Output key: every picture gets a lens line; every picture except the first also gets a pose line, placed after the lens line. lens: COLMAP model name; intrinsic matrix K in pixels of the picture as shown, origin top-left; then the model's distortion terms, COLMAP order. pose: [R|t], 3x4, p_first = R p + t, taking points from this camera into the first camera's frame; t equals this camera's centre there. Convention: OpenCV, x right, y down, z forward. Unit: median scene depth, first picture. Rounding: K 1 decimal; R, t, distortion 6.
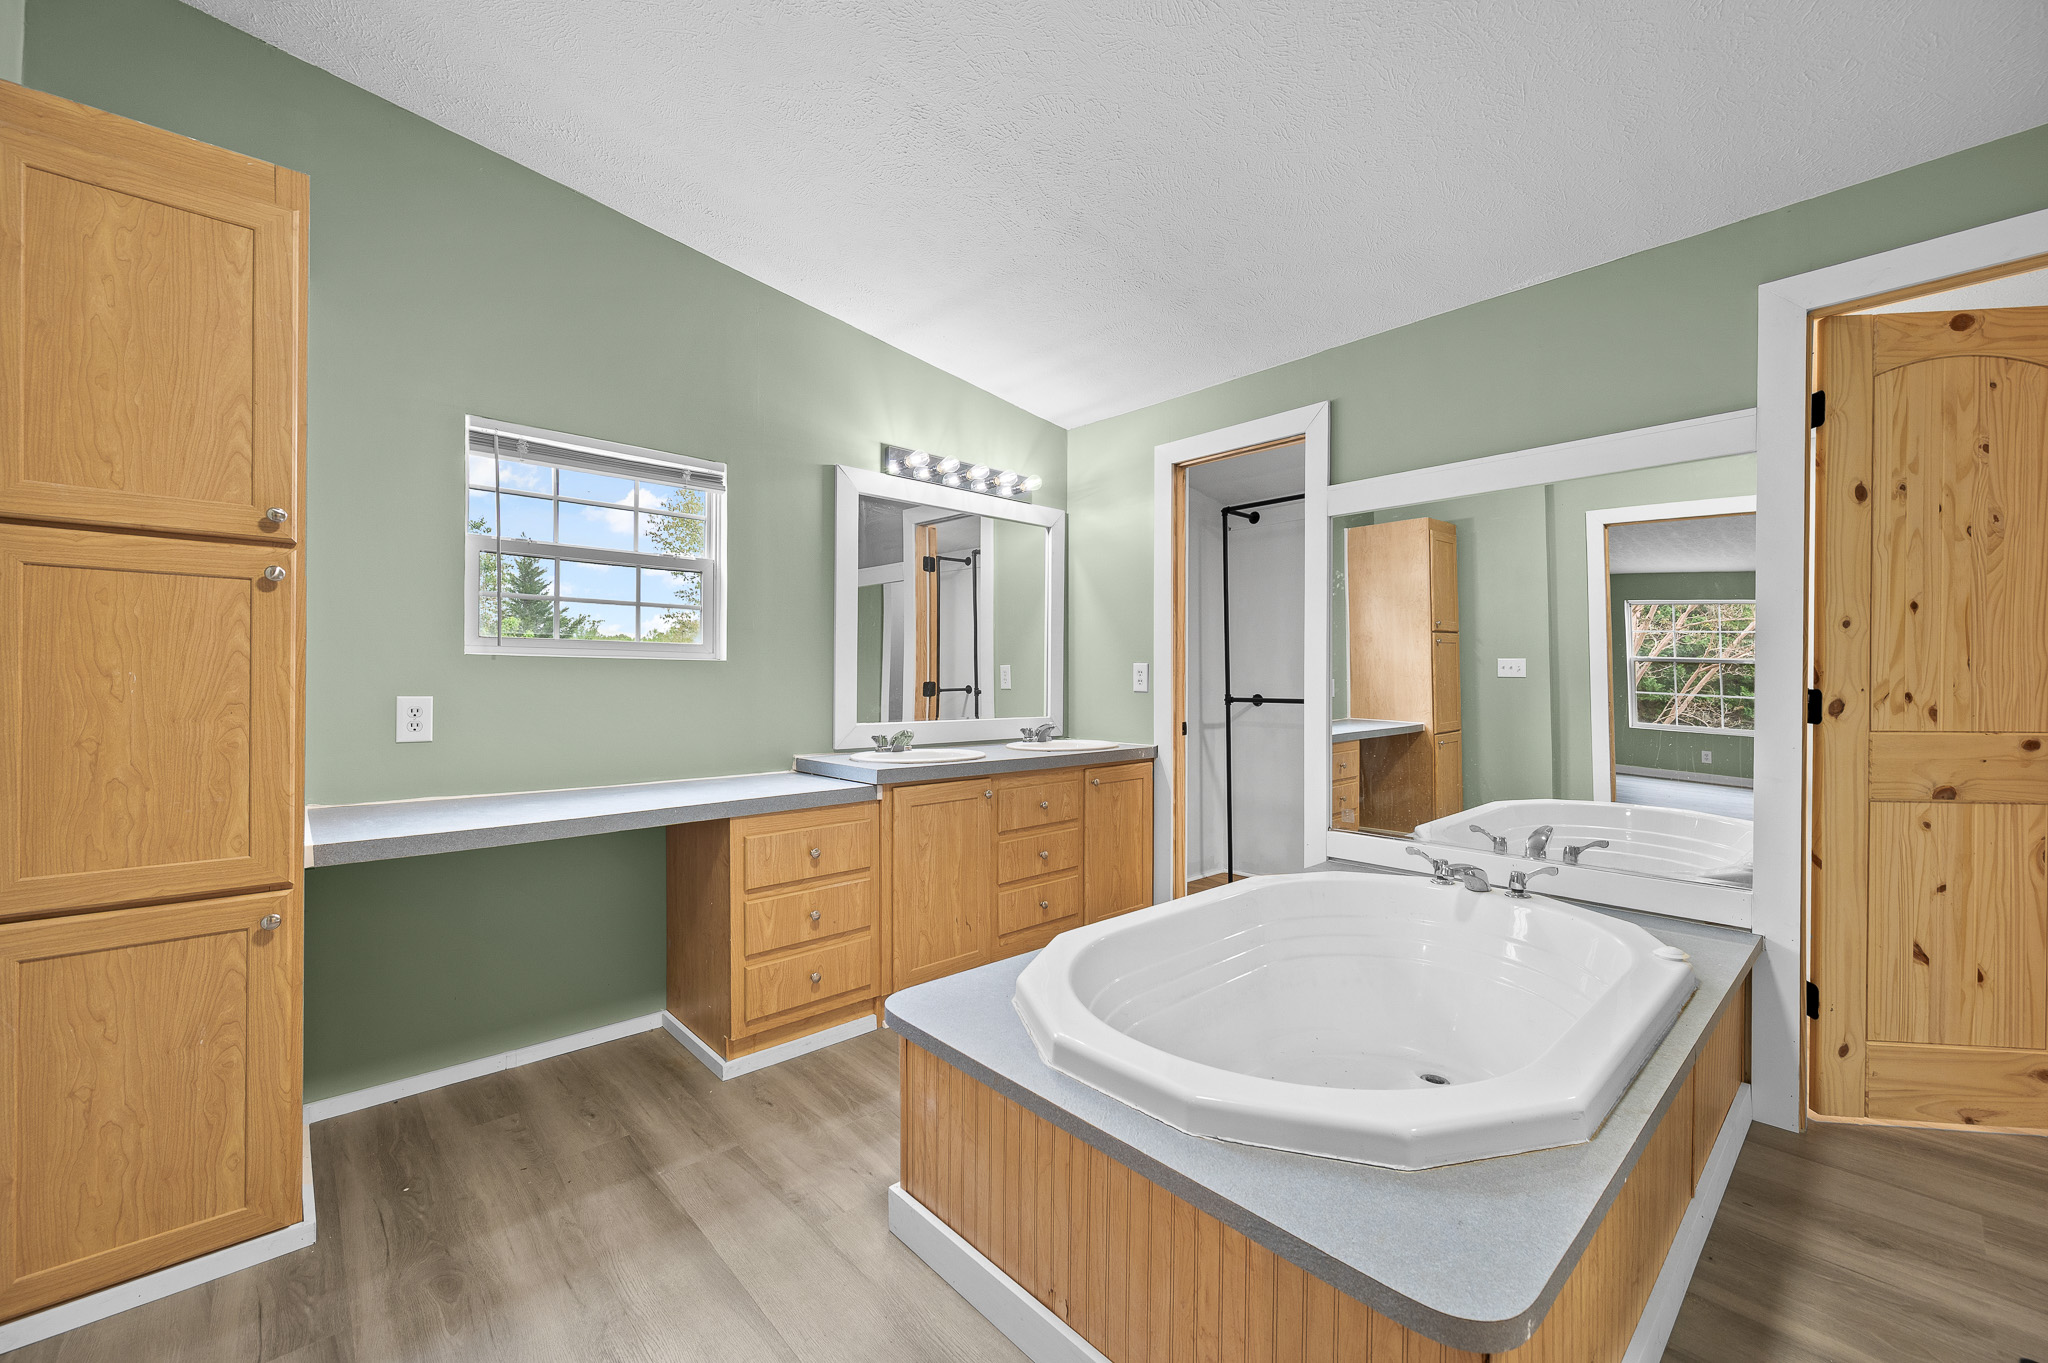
lens RADIAL K [[812.5, 0, 1027.0], [0, 812.5, 682.9], [0, 0, 1]] dist [-0.000784, -0.000012]
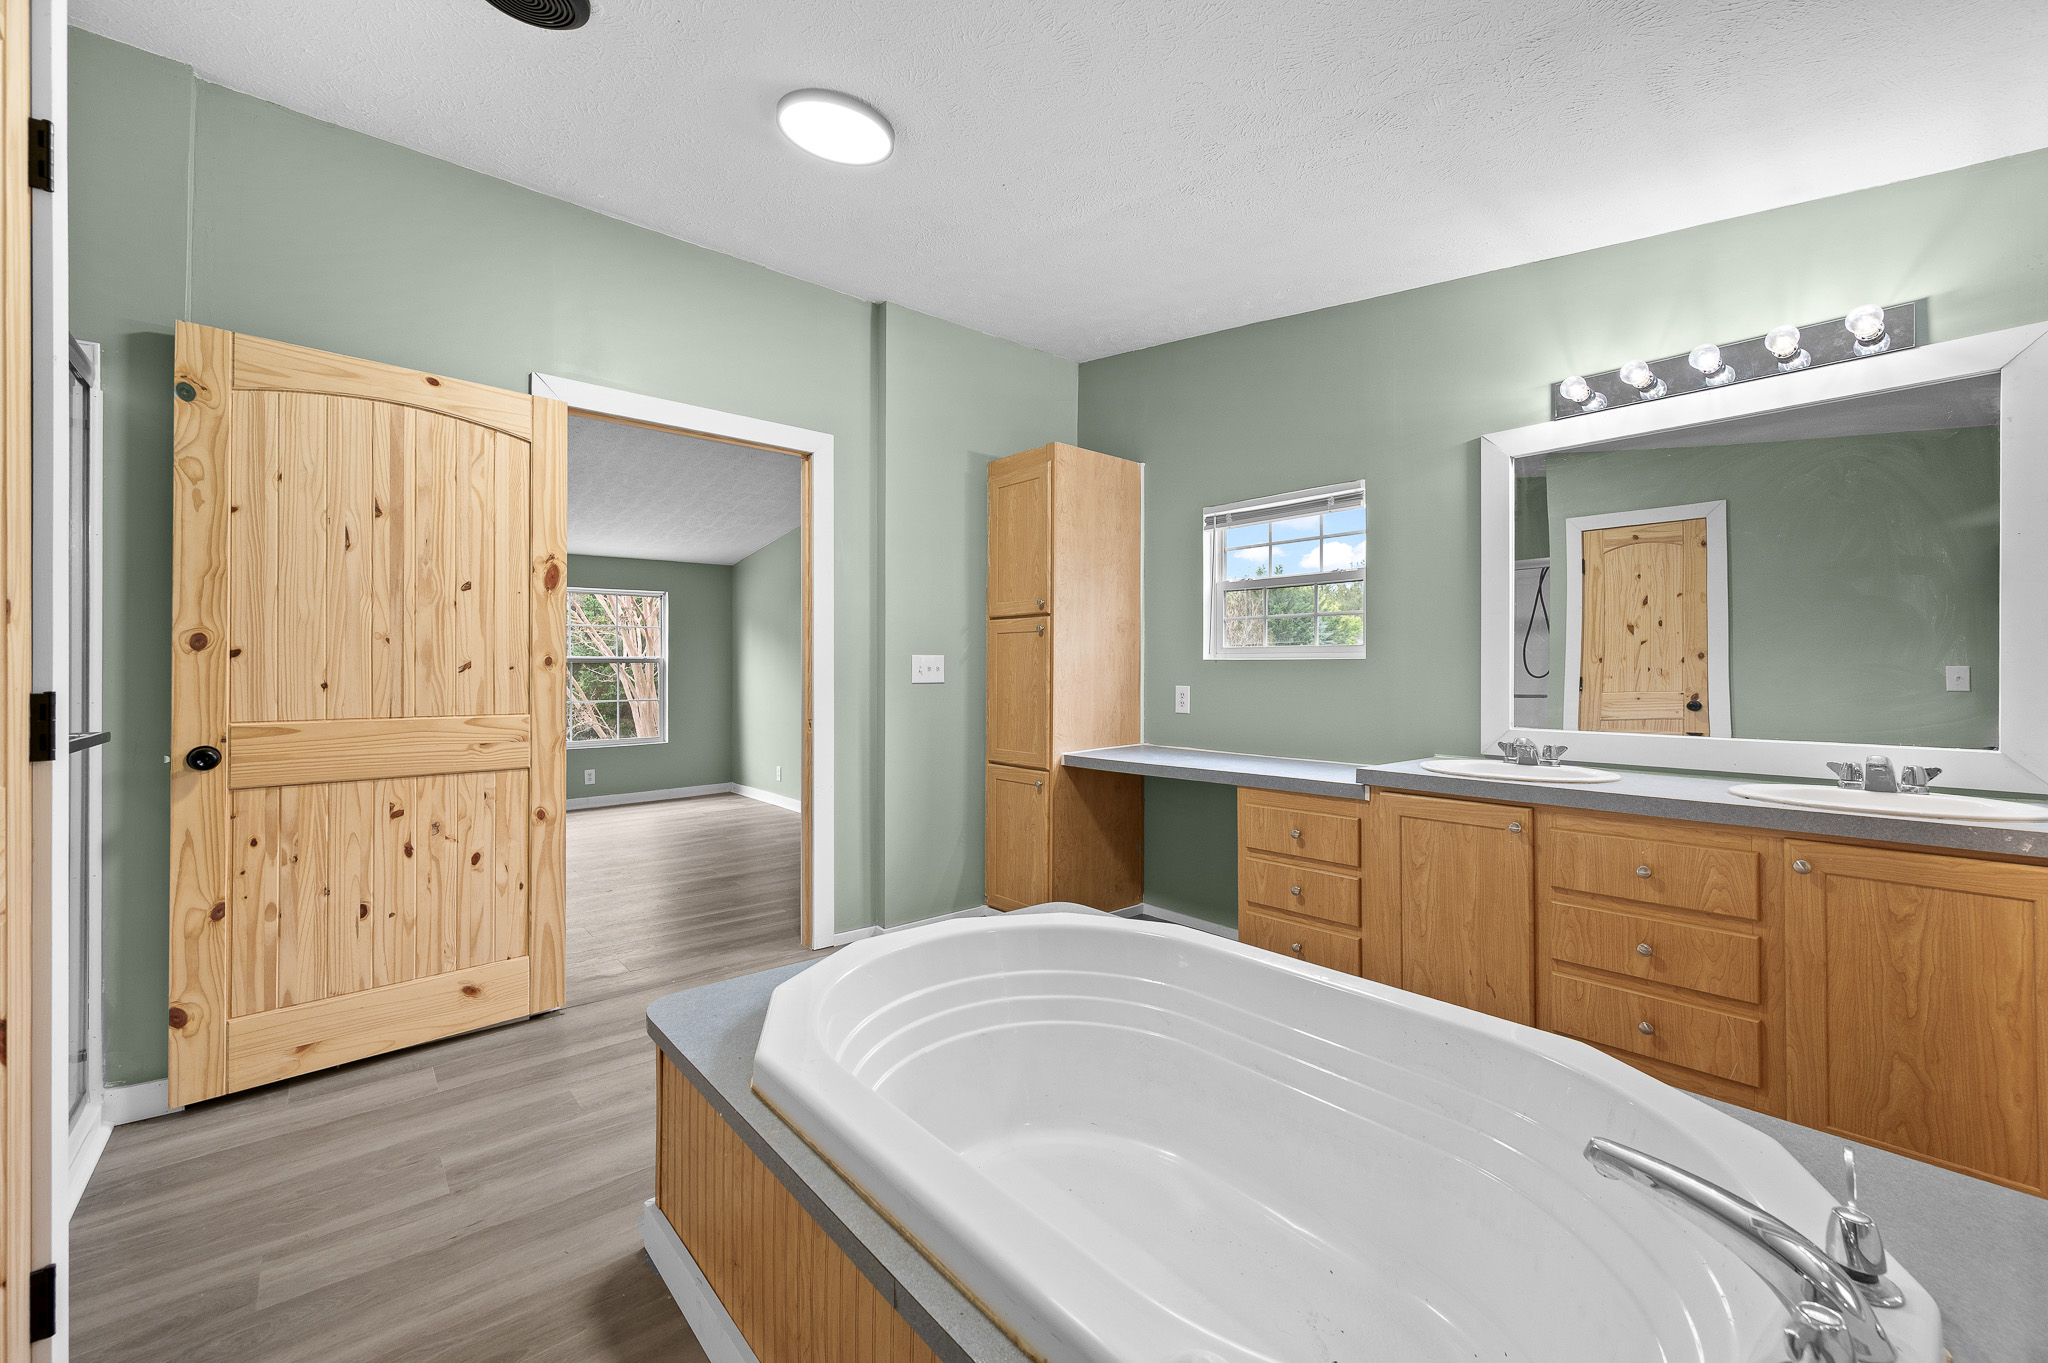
lens RADIAL K [[811.2, 0, 1022.8], [0, 811.2, 665.6], [0, 0, 1]] dist [0.000581, 0.000098]
pose [[-0.027263, -0.009778, -0.999580, 0.828859], [-0.002285, 0.999950, -0.009719, -0.006872], [0.999626, 0.002020, -0.027284, 0.641436]]
